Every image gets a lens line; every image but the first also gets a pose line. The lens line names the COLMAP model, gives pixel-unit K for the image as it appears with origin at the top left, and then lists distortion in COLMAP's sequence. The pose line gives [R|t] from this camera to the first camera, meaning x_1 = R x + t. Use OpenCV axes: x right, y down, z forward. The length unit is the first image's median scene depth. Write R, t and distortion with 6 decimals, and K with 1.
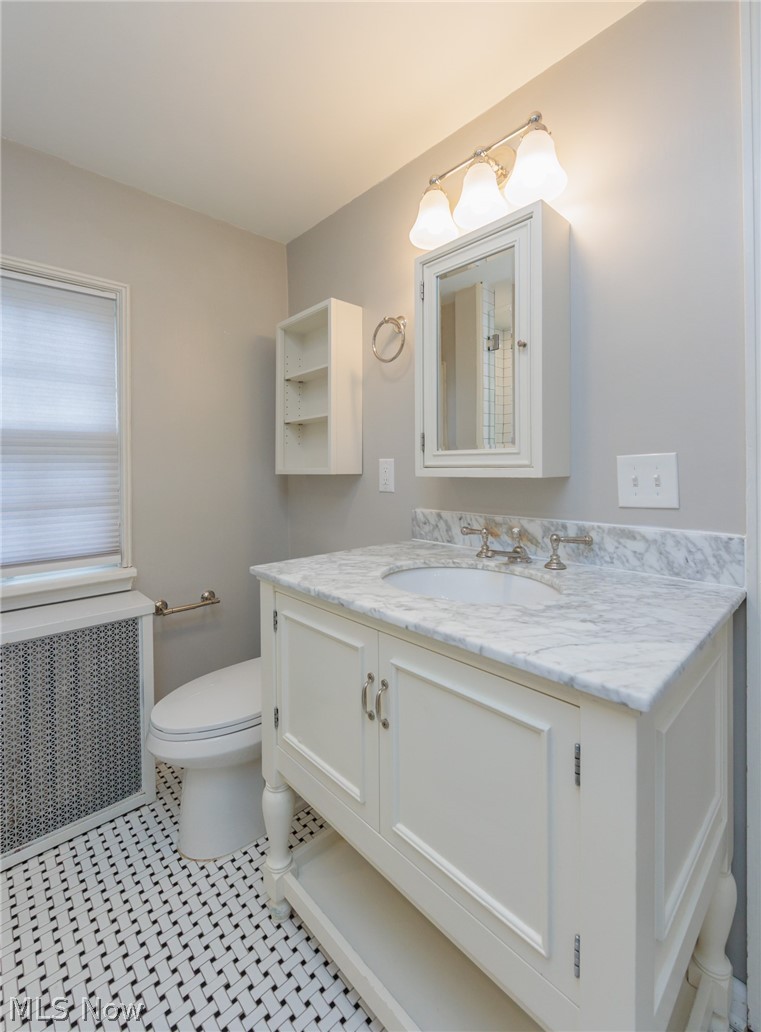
lens RADIAL K [[449.8, 0, 381.9], [0, 449.8, 470.2], [0, 0, 1]] dist [0.000521, 0.000022]
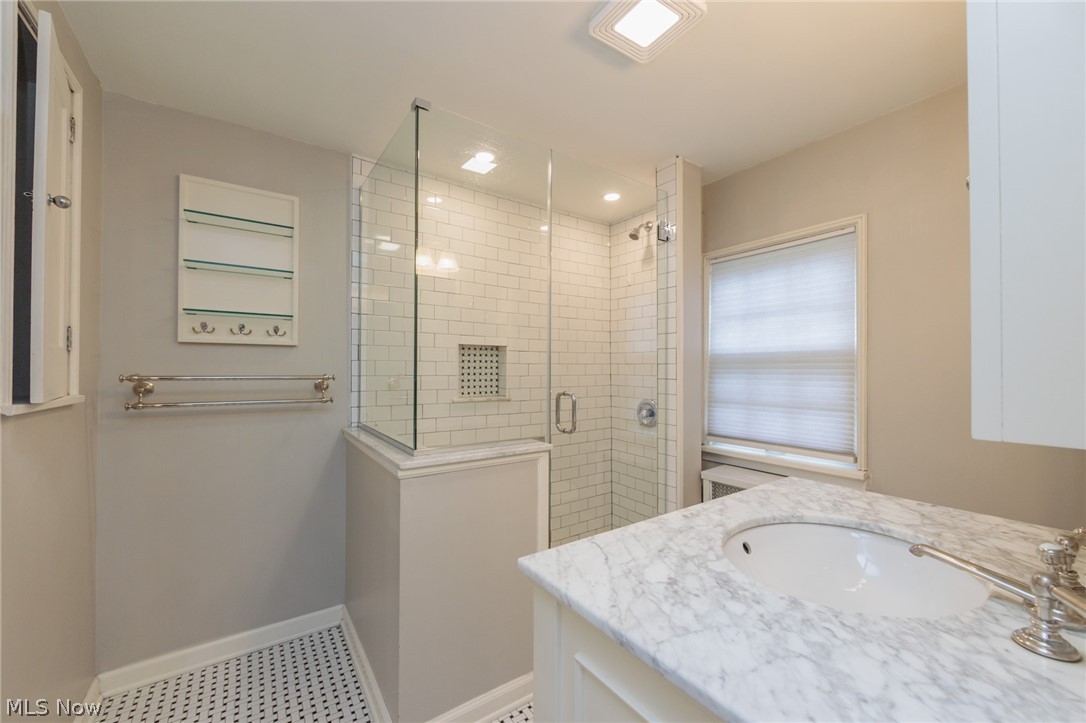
lens RADIAL K [[433.0, 0, 546.9], [0, 433.0, 360.8], [0, 0, 1]] dist [0.000003, -0.000011]
pose [[-0.143632, -0.006229, -0.989612, 0.630779], [-0.005680, 0.999969, -0.005470, -0.045258], [0.989615, 0.004835, -0.143663, 0.409054]]
